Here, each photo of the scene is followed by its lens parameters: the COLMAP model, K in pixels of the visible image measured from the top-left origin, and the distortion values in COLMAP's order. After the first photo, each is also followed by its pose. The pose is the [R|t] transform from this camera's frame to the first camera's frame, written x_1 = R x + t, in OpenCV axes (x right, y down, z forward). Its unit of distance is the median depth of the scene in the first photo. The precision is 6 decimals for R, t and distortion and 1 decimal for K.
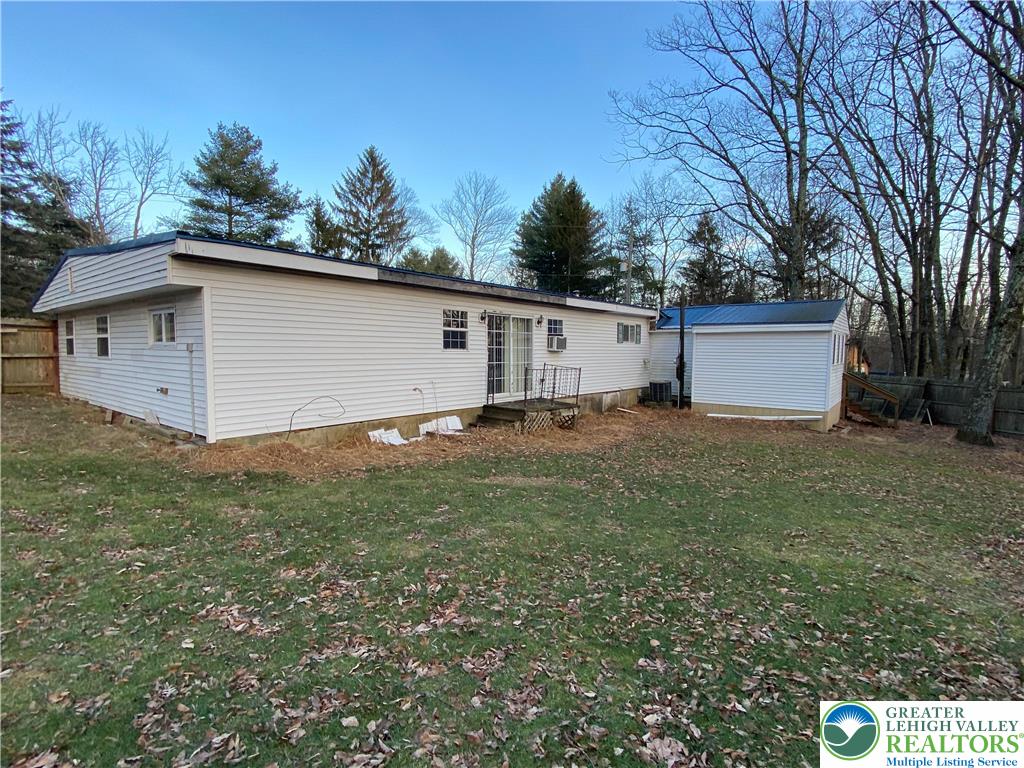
lens RADIAL K [[509.0, 0, 512.5], [0, 509.0, 385.6], [0, 0, 1]] dist [0.004212, -0.006323]
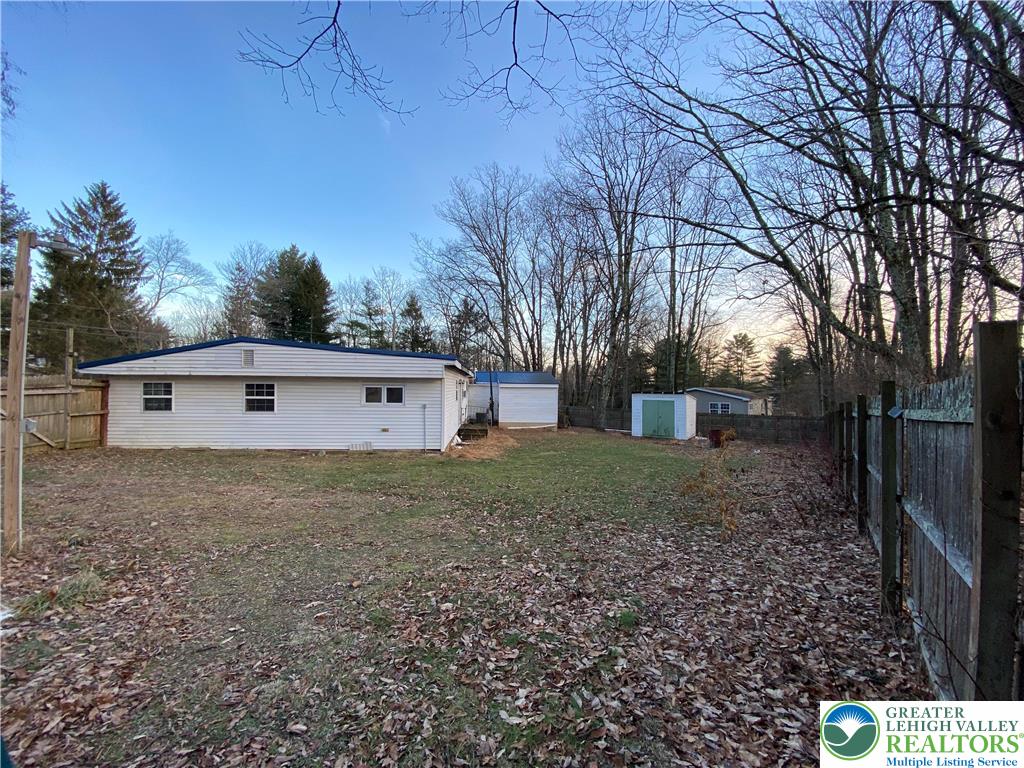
lens RADIAL K [[411.0, 0, 511.0], [0, 411.0, 384.5], [0, 0, 1]] dist [0.002433, -0.000070]
pose [[0.747579, 0.003380, 0.664165, -0.556926], [0.044154, 0.997522, -0.054776, -0.020678], [-0.662704, 0.070275, 0.745577, -0.179885]]
